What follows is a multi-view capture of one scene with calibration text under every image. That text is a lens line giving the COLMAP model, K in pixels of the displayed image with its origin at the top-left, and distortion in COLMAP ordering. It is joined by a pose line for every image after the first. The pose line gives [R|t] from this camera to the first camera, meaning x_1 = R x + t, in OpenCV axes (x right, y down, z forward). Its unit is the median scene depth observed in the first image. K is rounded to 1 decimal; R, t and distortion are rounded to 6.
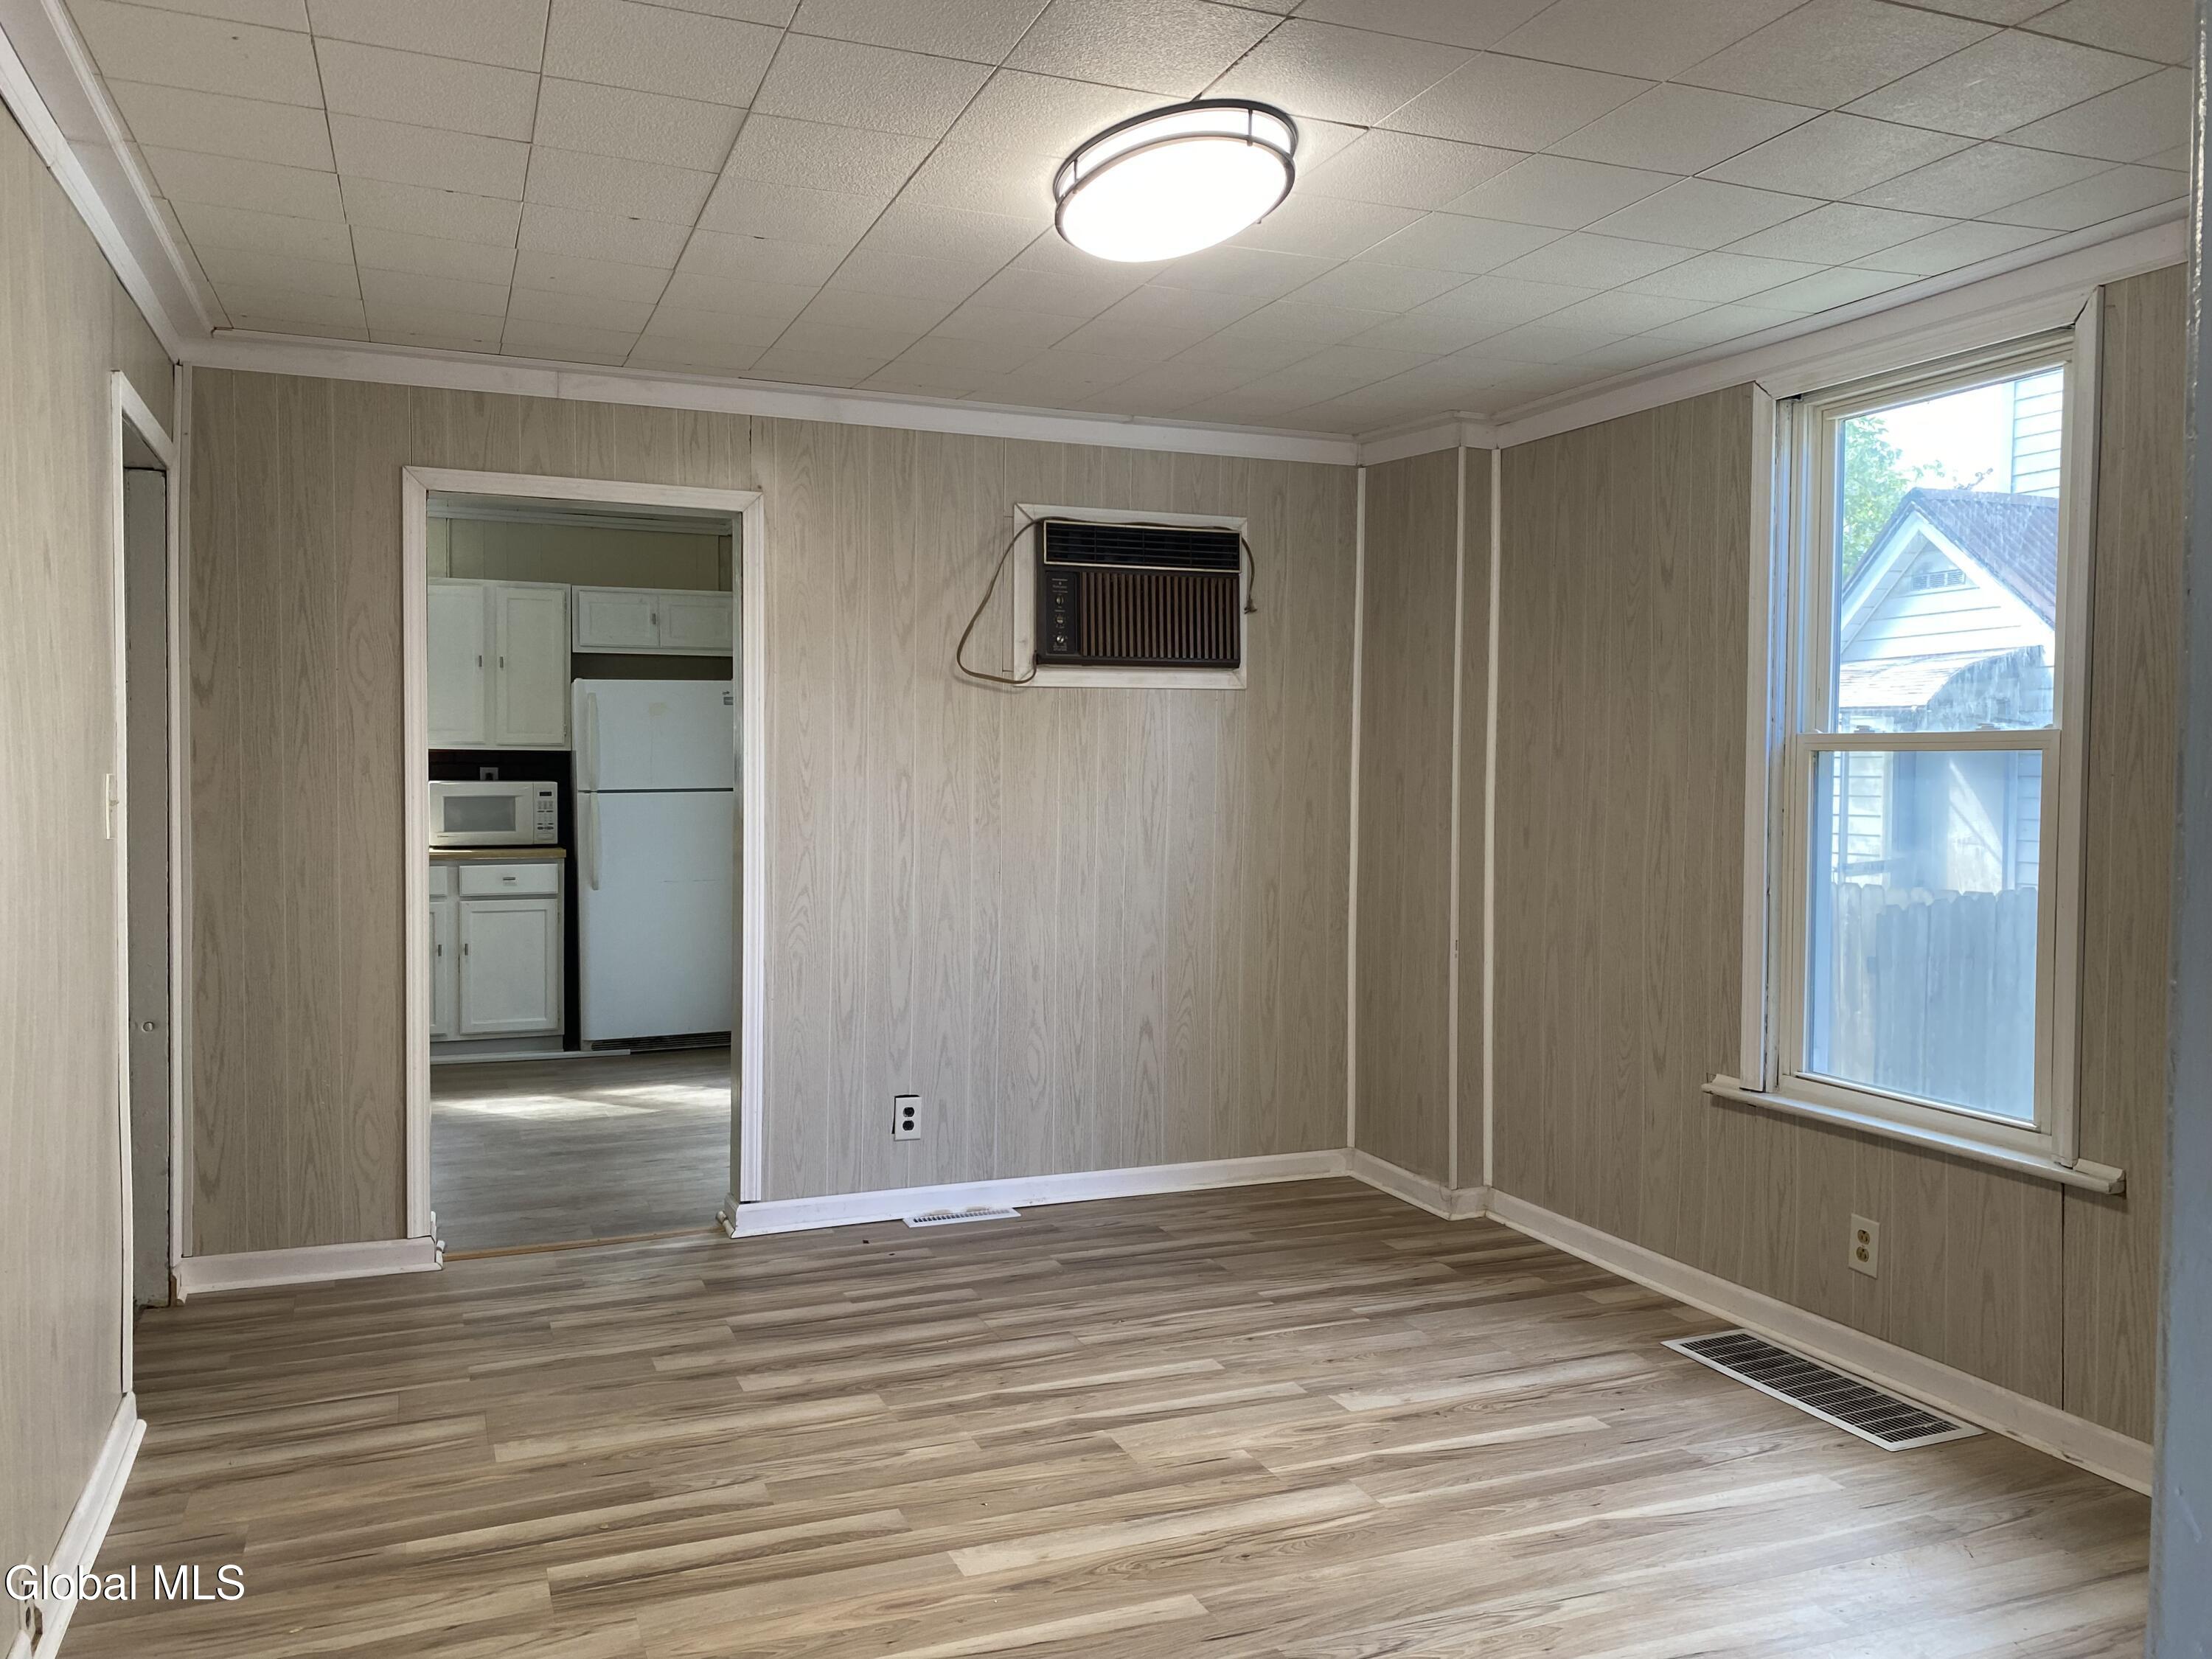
lens RADIAL K [[1685.0, 0, 1098.2], [0, 1685.0, 831.5], [0, 0, 1]] dist [0.023249, -0.028756]
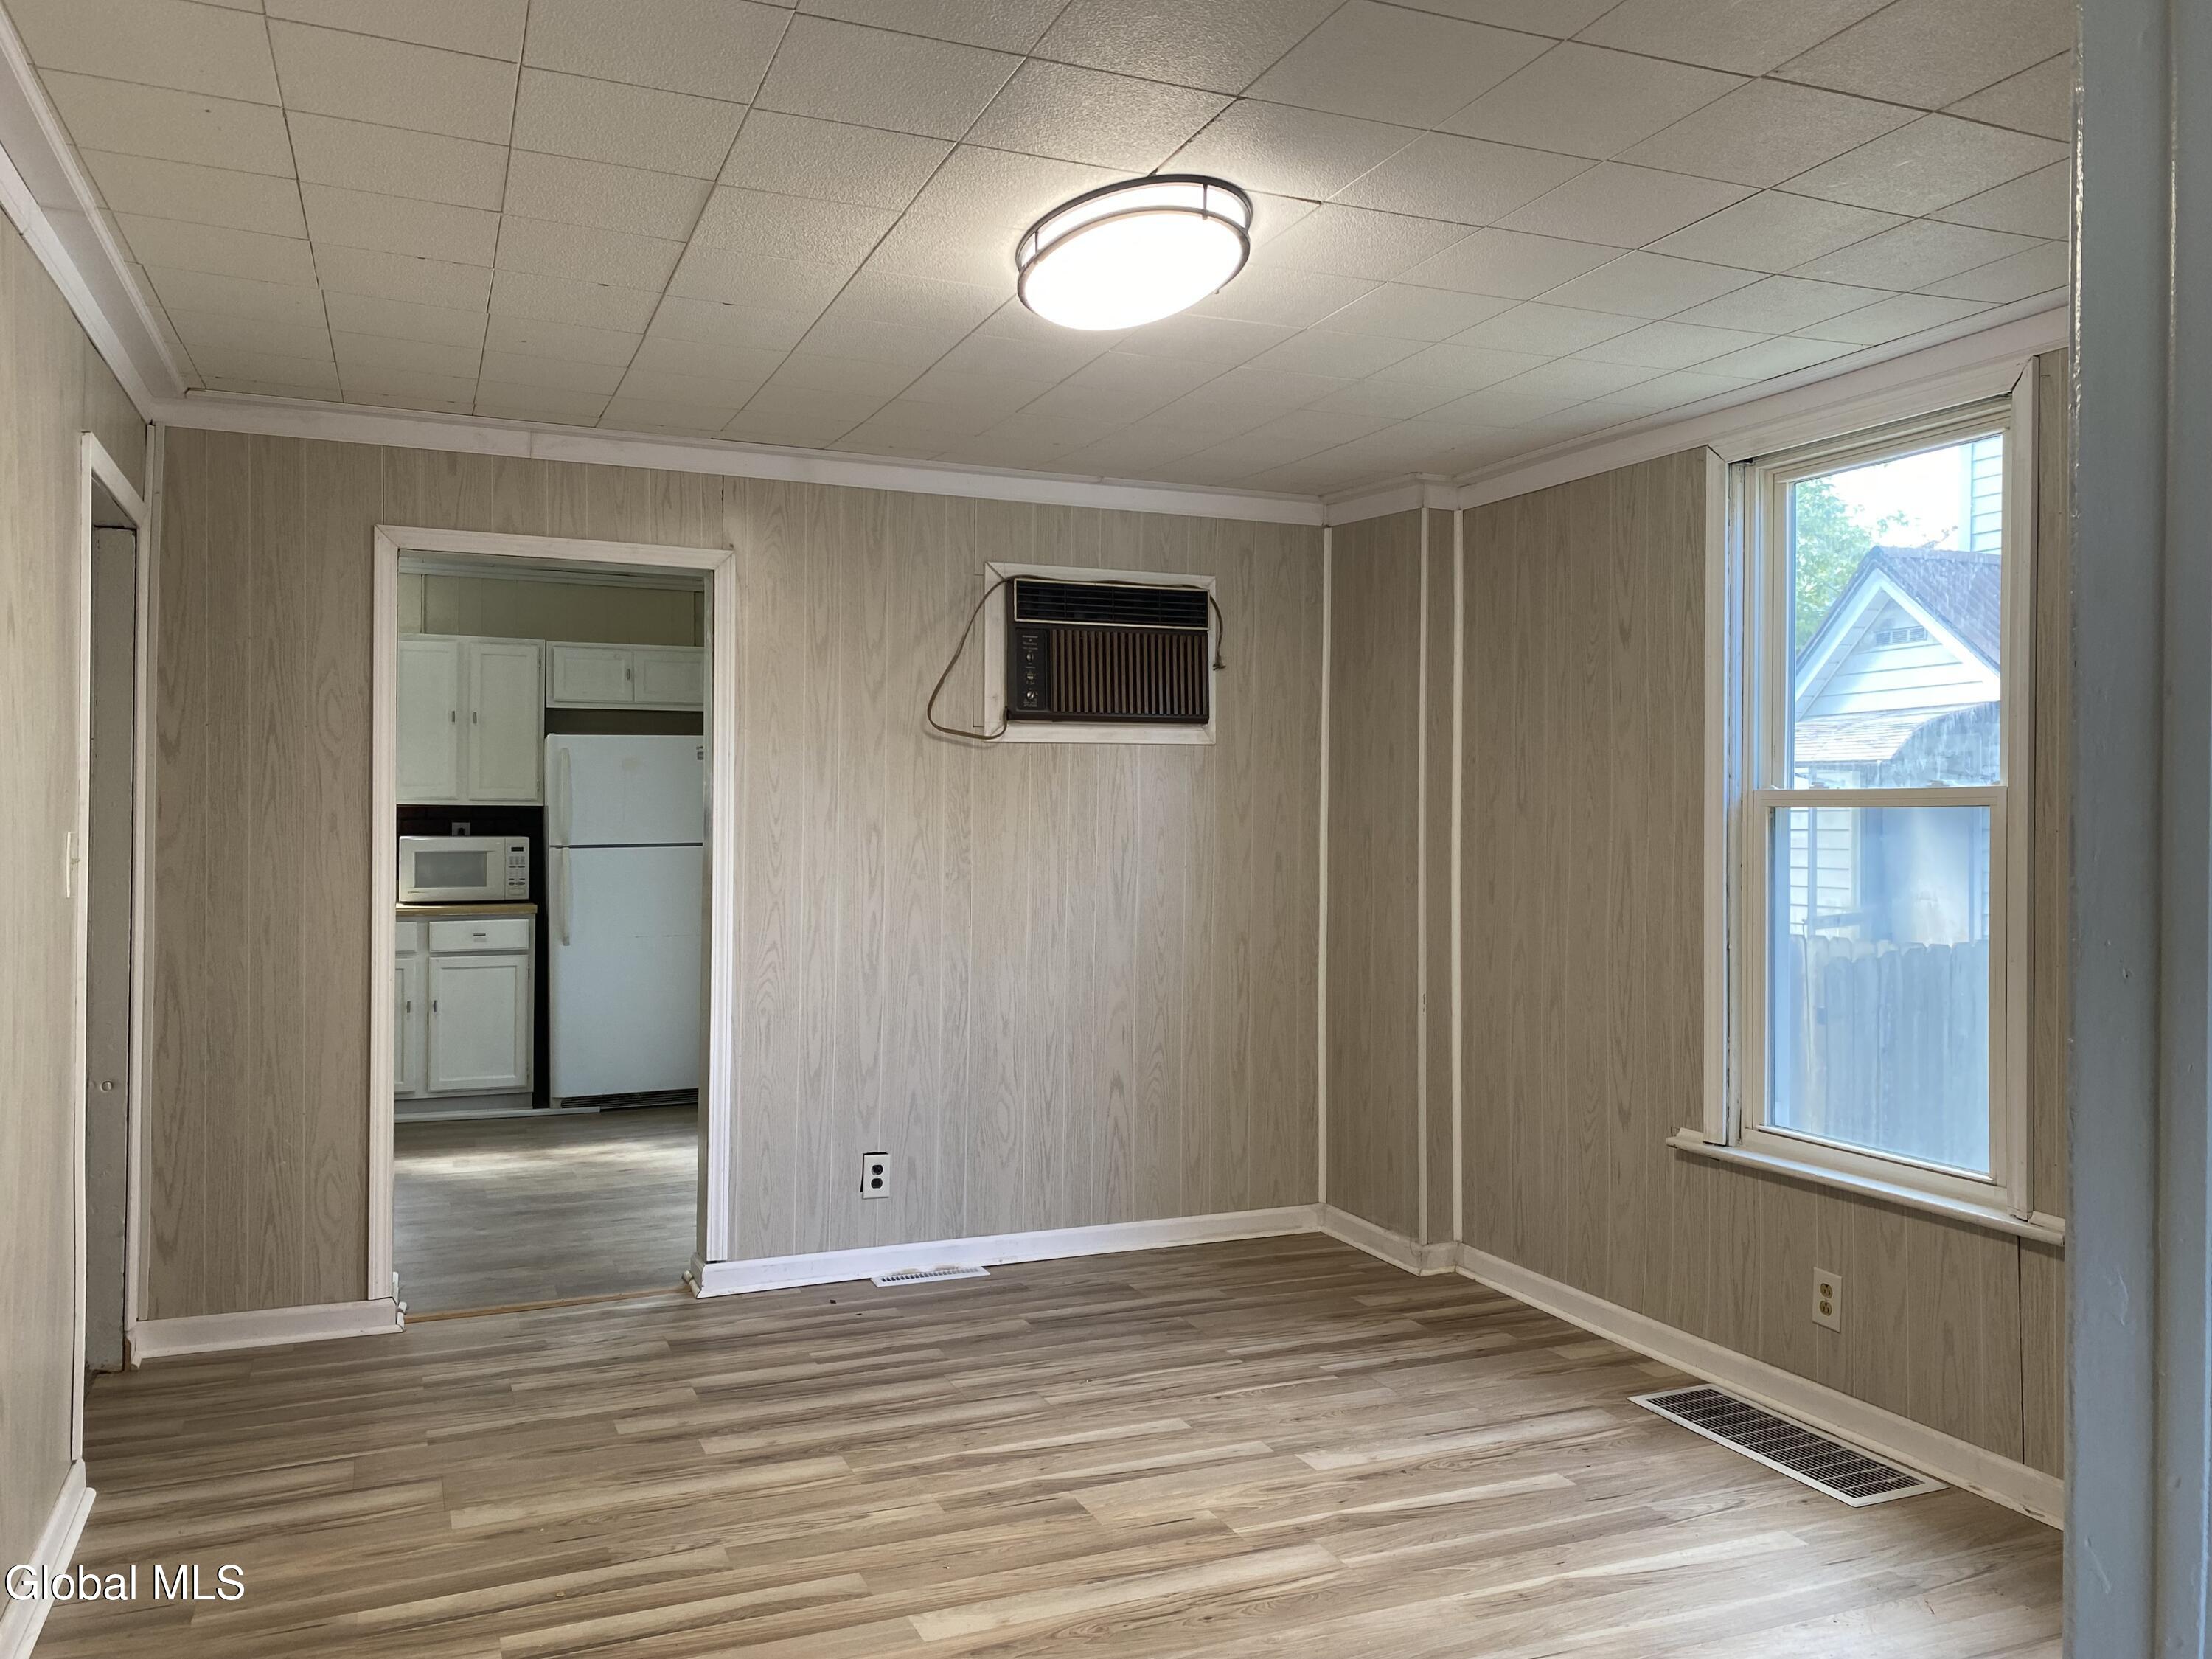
lens RADIAL K [[1685.0, 0, 1103.8], [0, 1685.0, 822.4], [0, 0, 1]] dist [0.023249, -0.028756]
pose [[0.999873, -0.001087, 0.015873, 0.006818], [0.001672, 0.999318, -0.036878, -0.001457], [-0.015822, 0.036900, 0.999194, -0.005598]]
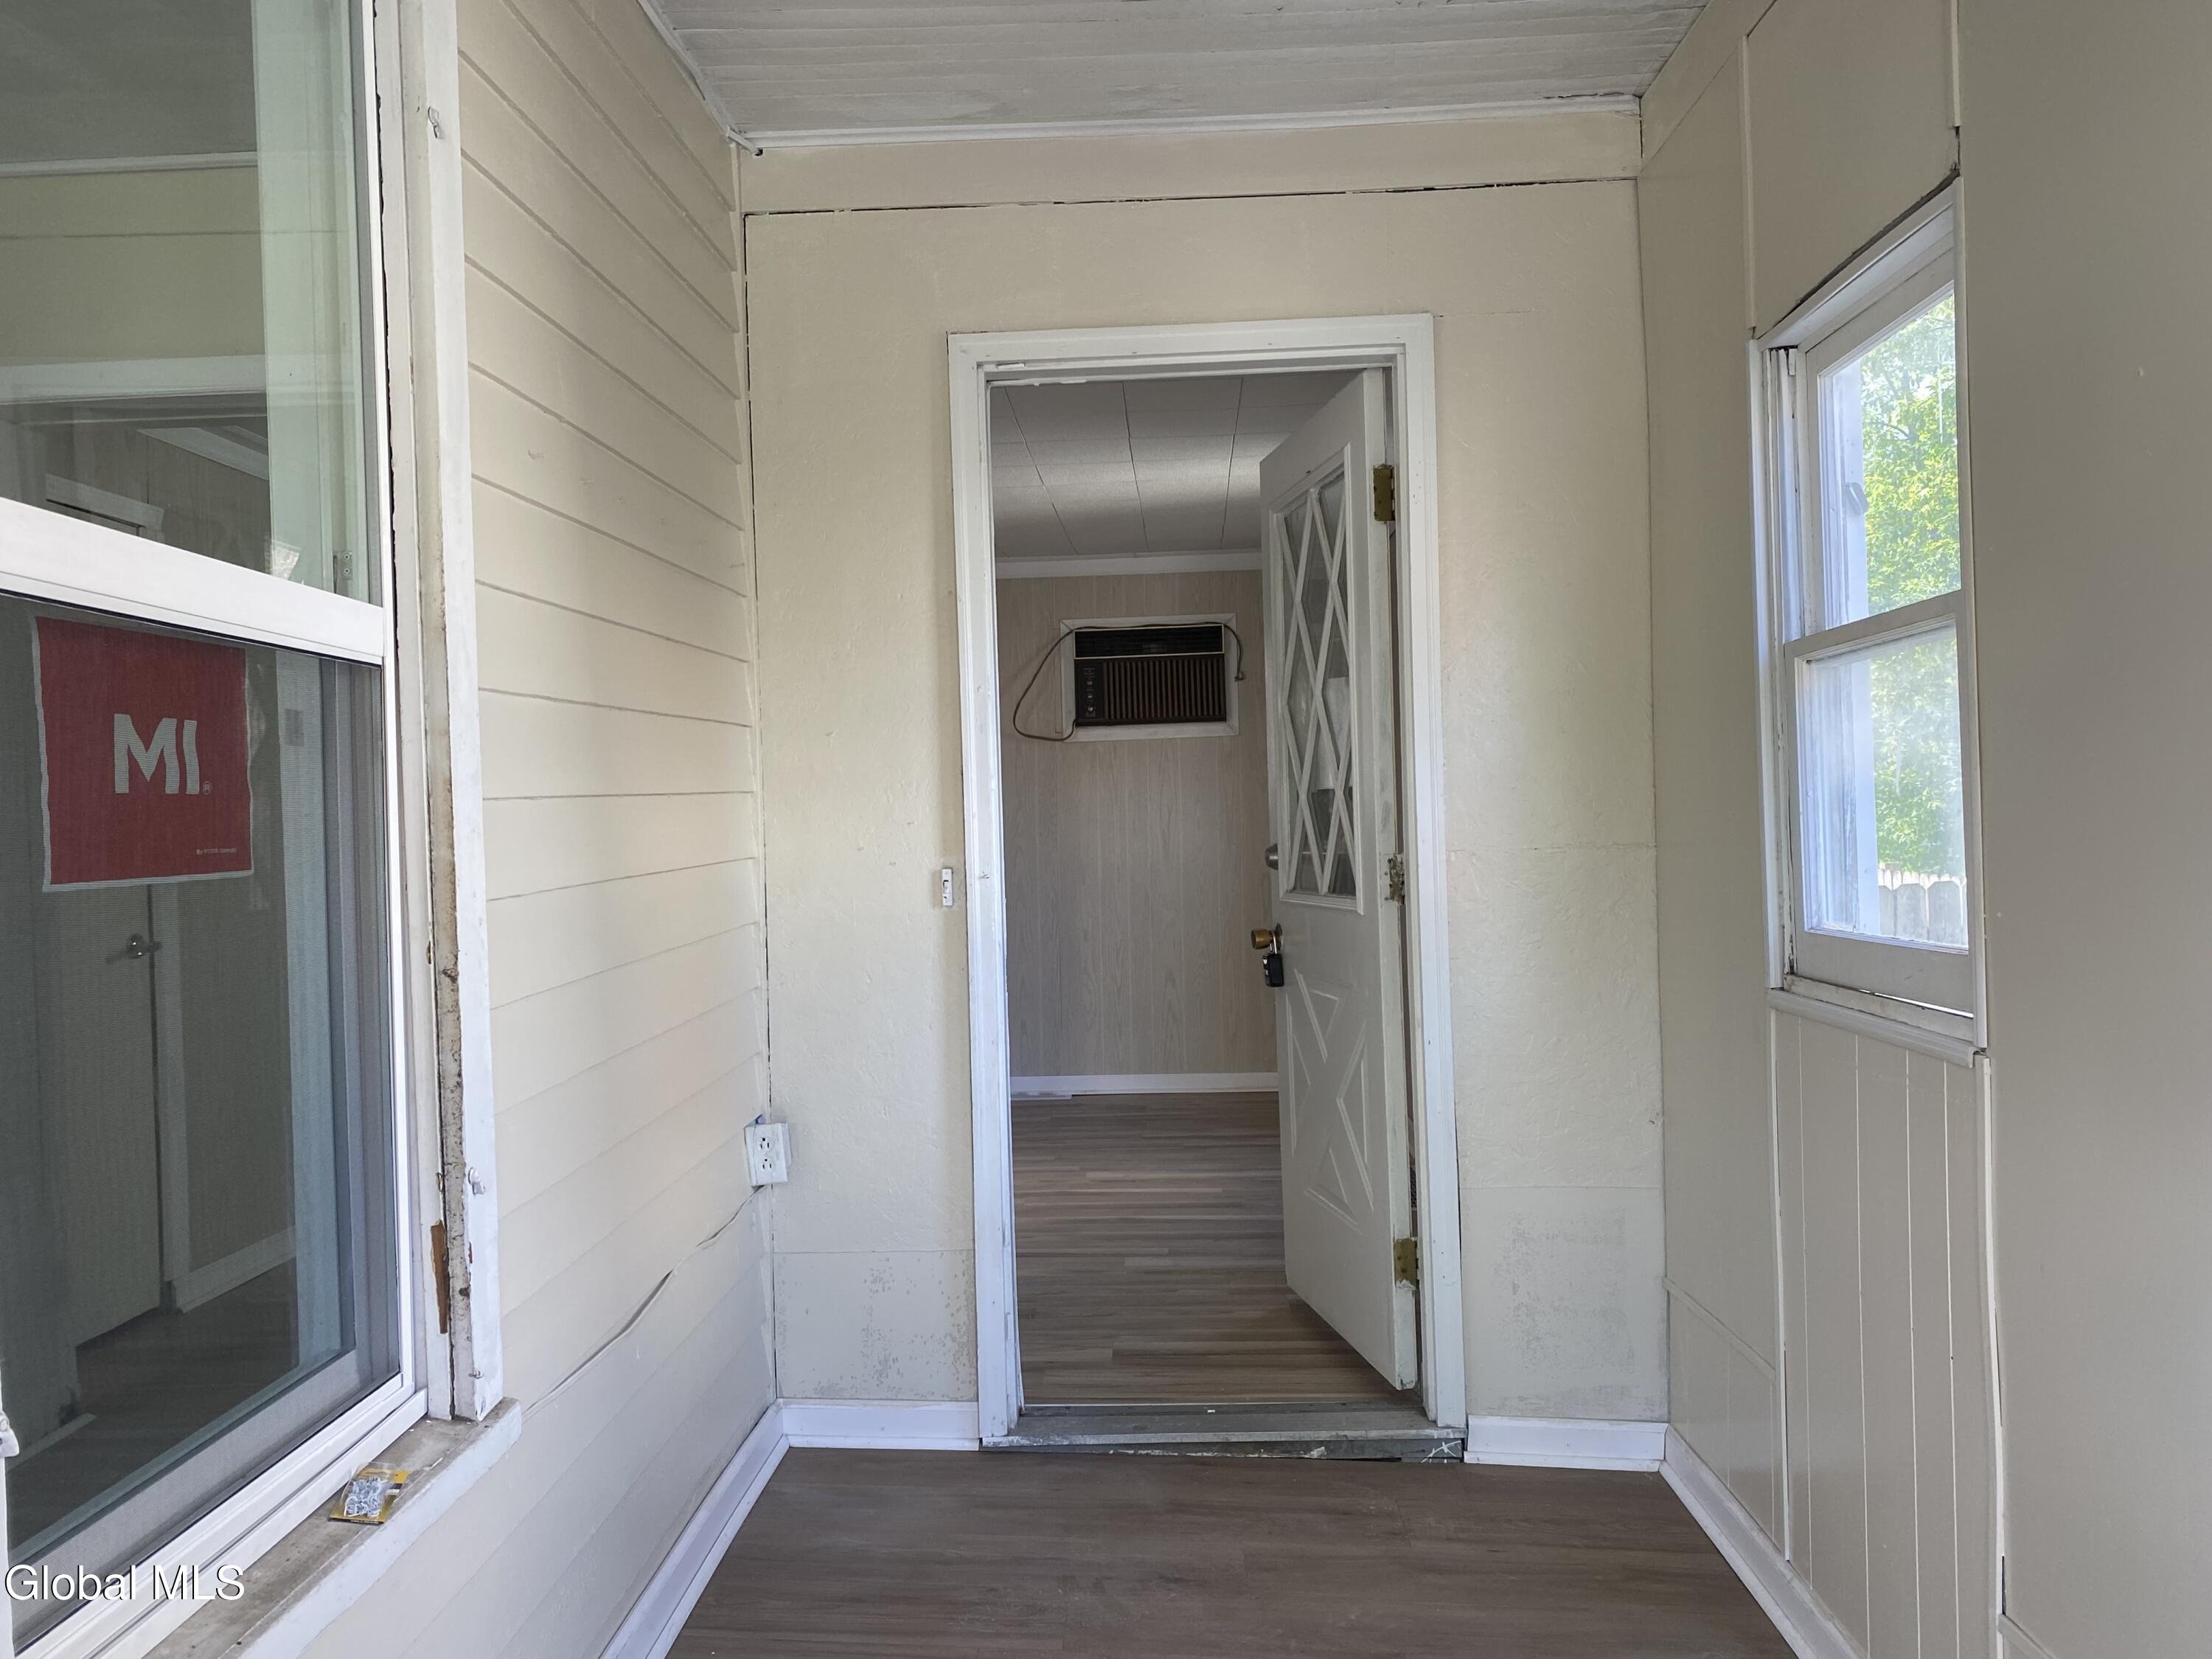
lens RADIAL K [[1685.0, 0, 1101.3], [0, 1685.0, 836.2], [0, 0, 1]] dist [0.023249, -0.028756]
pose [[0.908903, -0.024890, -0.416263, 0.776121], [0.019156, 0.999655, -0.017948, 0.030654], [0.416567, 0.008339, 0.909067, -0.434720]]
